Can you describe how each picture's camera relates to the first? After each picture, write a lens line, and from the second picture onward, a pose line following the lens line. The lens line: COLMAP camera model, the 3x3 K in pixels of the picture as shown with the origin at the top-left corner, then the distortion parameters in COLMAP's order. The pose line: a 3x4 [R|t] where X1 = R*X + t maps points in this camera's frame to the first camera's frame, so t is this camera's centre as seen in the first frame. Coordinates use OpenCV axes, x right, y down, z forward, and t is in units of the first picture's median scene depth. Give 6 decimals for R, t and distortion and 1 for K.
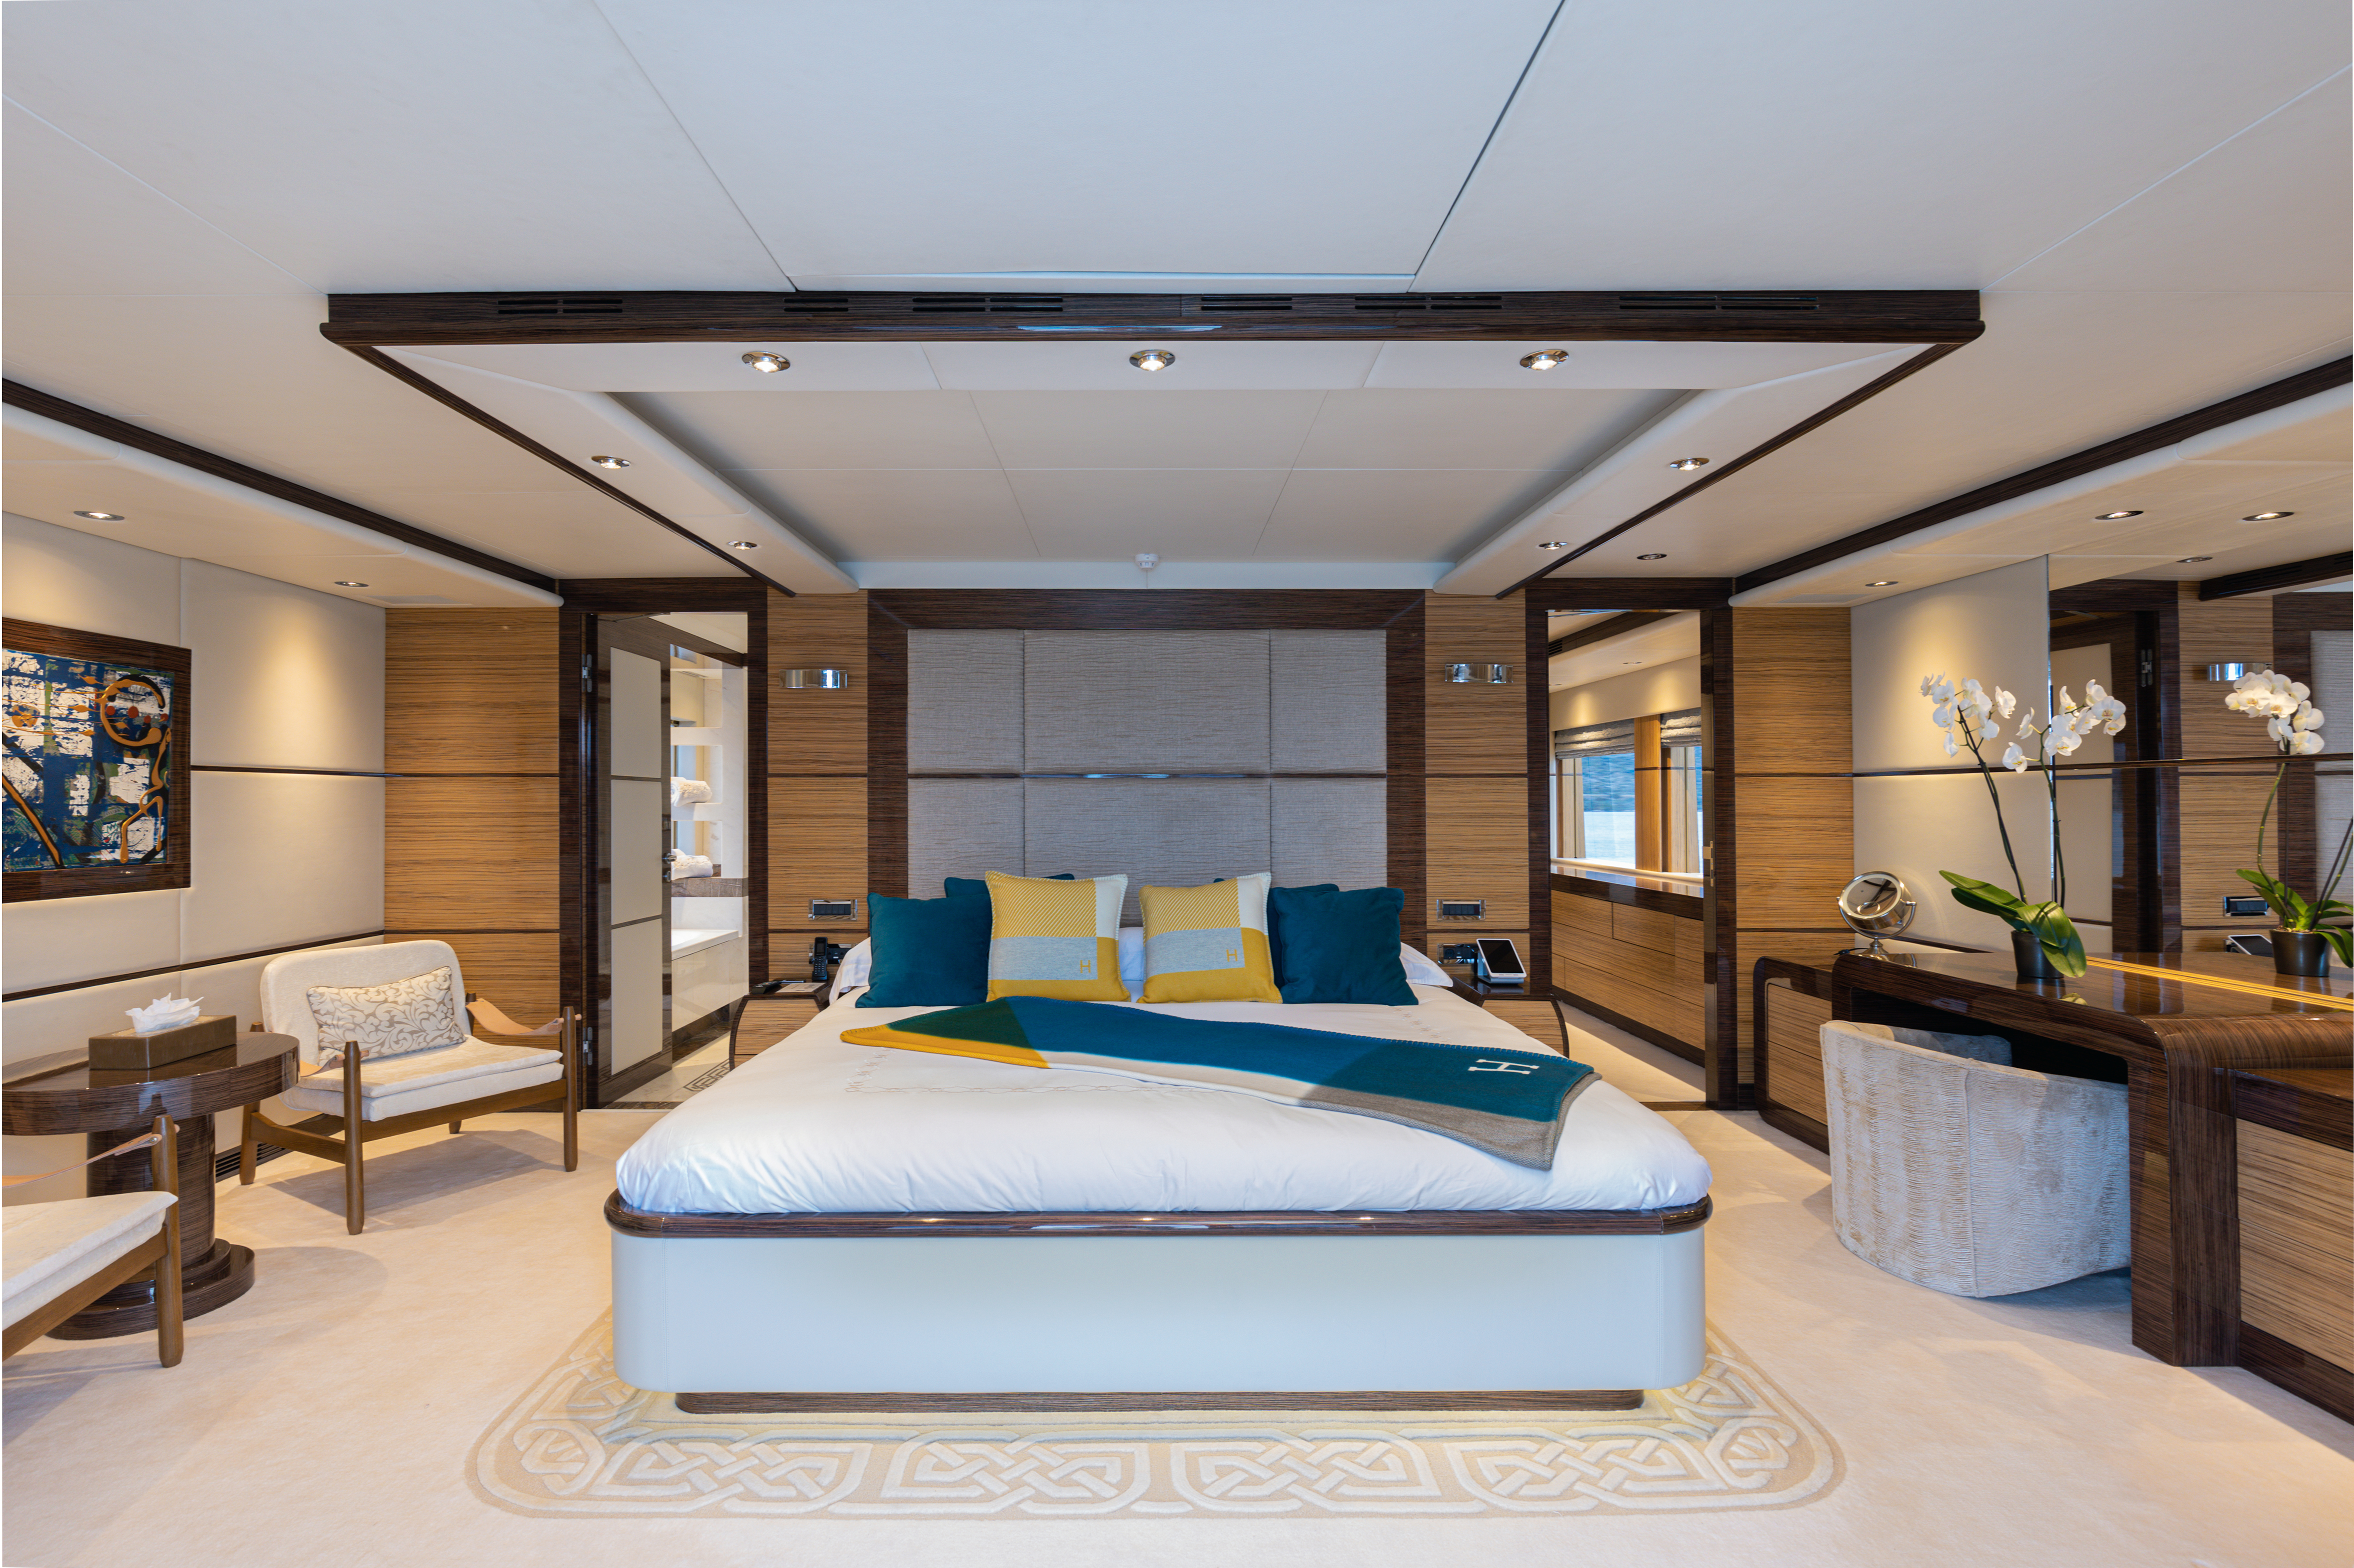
lens RADIAL K [[1091.3, 0, 1083.0], [0, 1091.3, 796.5], [0, 0, 1]] dist [-0.000245, 0.000017]
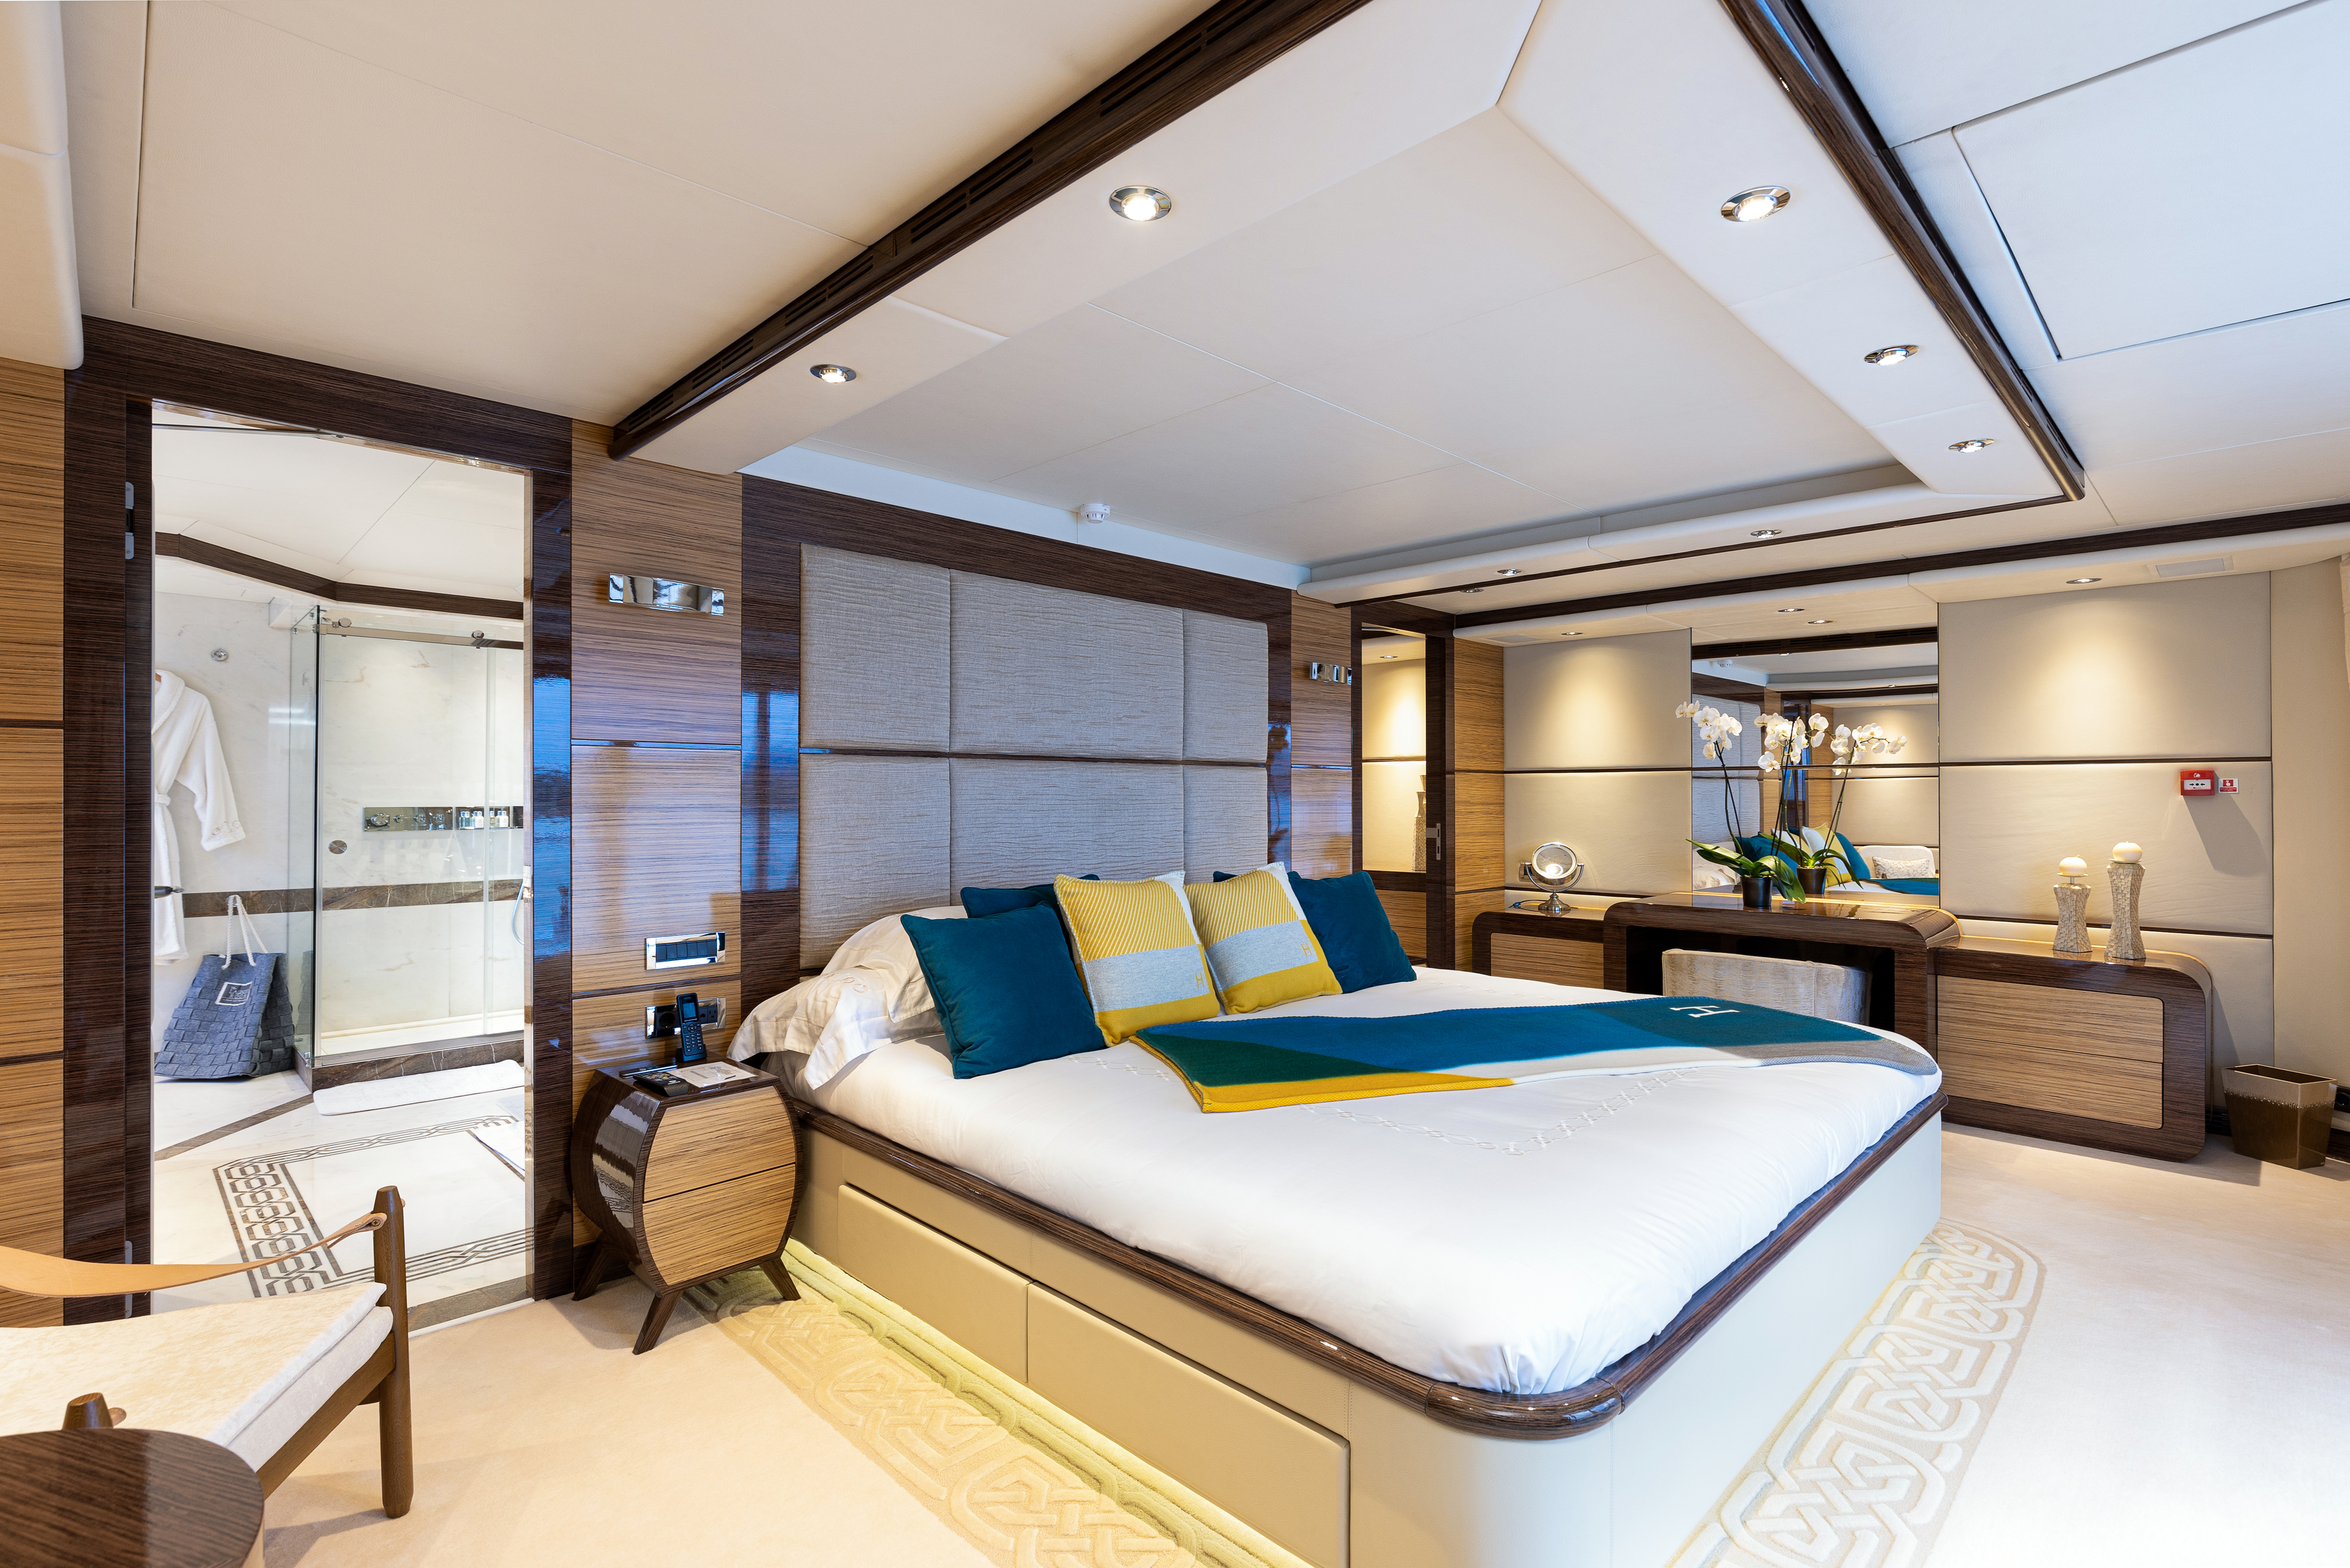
lens RADIAL K [[1089.4, 0, 1165.8], [0, 1089.4, 783.5], [0, 0, 1]] dist [-0.000245, 0.000017]
pose [[0.694000, 0.010715, 0.719895, -0.696215], [-0.004696, 0.999935, -0.010356, 0.012470], [-0.719960, 0.003807, 0.694006, 0.470113]]
